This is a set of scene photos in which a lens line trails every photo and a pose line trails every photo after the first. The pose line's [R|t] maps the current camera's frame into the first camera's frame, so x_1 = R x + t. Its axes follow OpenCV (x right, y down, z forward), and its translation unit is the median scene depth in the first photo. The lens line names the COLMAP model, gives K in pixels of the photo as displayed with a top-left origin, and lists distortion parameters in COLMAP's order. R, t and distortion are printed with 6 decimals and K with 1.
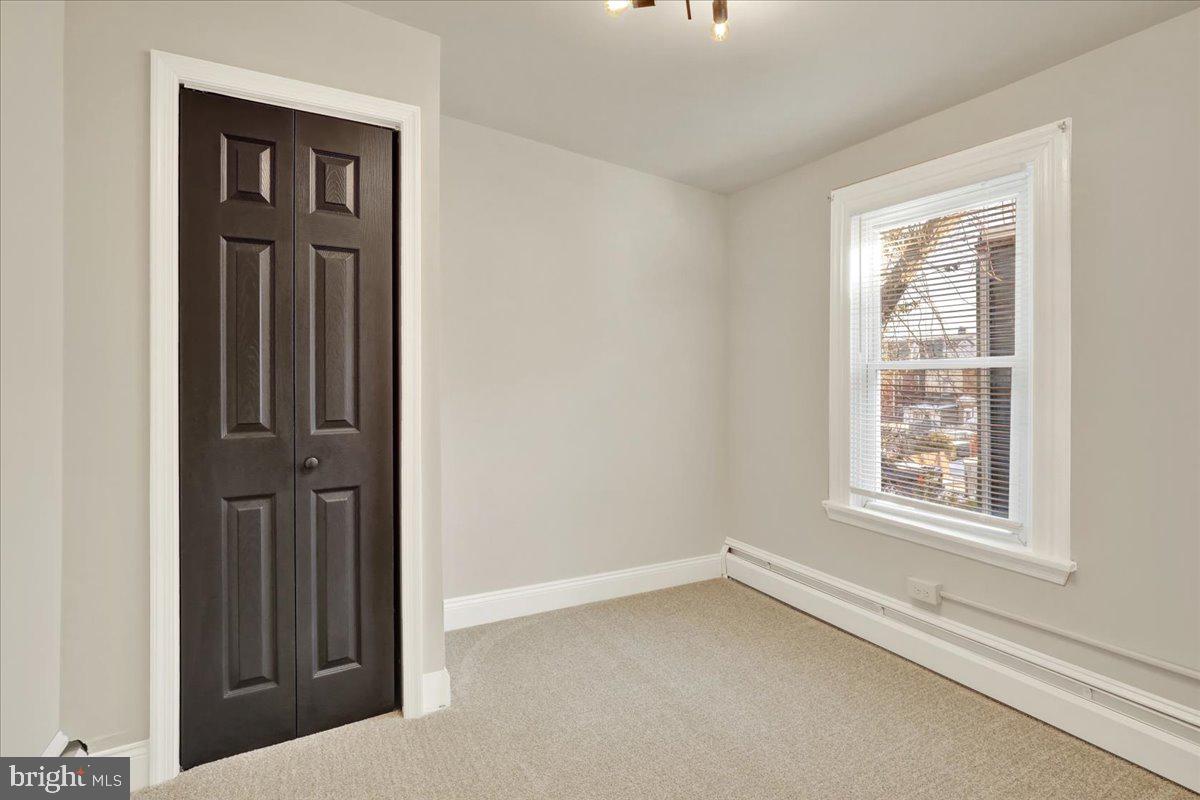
lens RADIAL K [[603.1, 0, 604.7], [0, 603.1, 387.0], [0, 0, 1]] dist [0.002384, 0.000489]
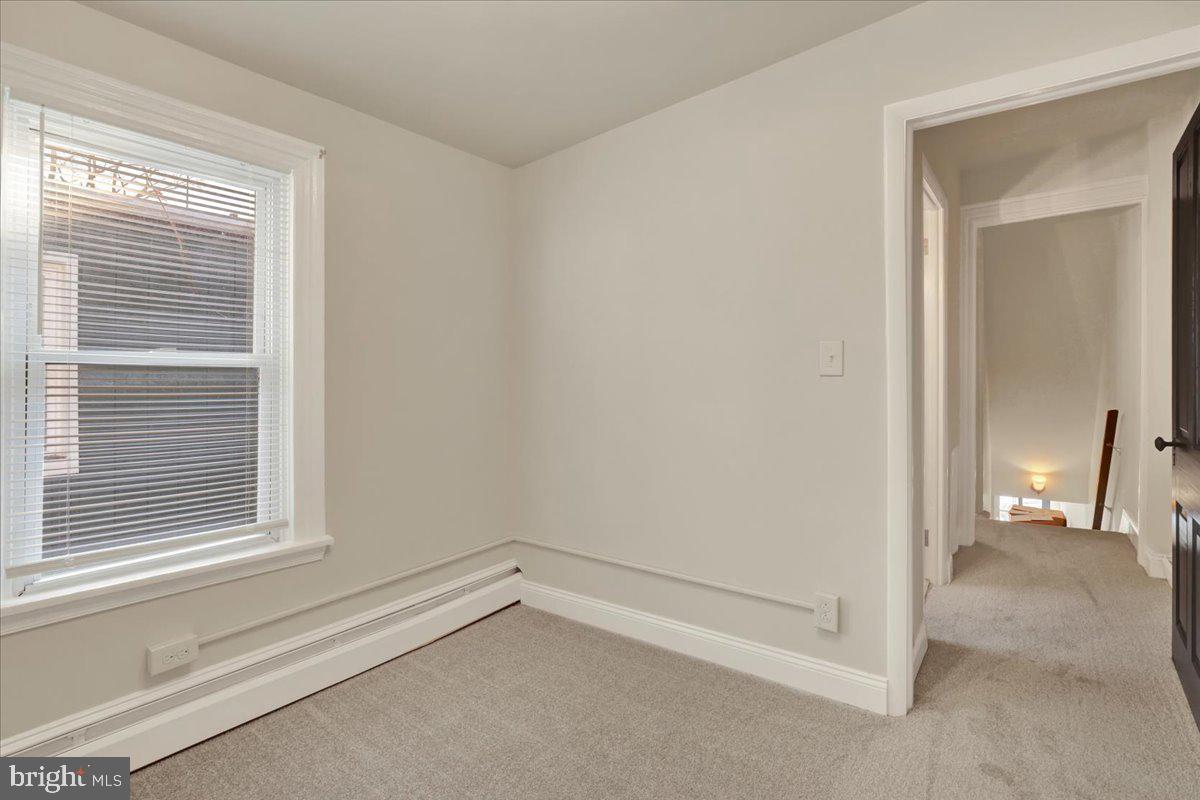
lens RADIAL K [[603.1, 0, 604.7], [0, 603.1, 387.0], [0, 0, 1]] dist [0.002384, 0.000489]
pose [[-0.425301, -0.009675, 0.905000, -0.438364], [0.027812, 0.999331, 0.023753, -0.004786], [-0.904625, 0.035272, -0.424747, 0.904086]]
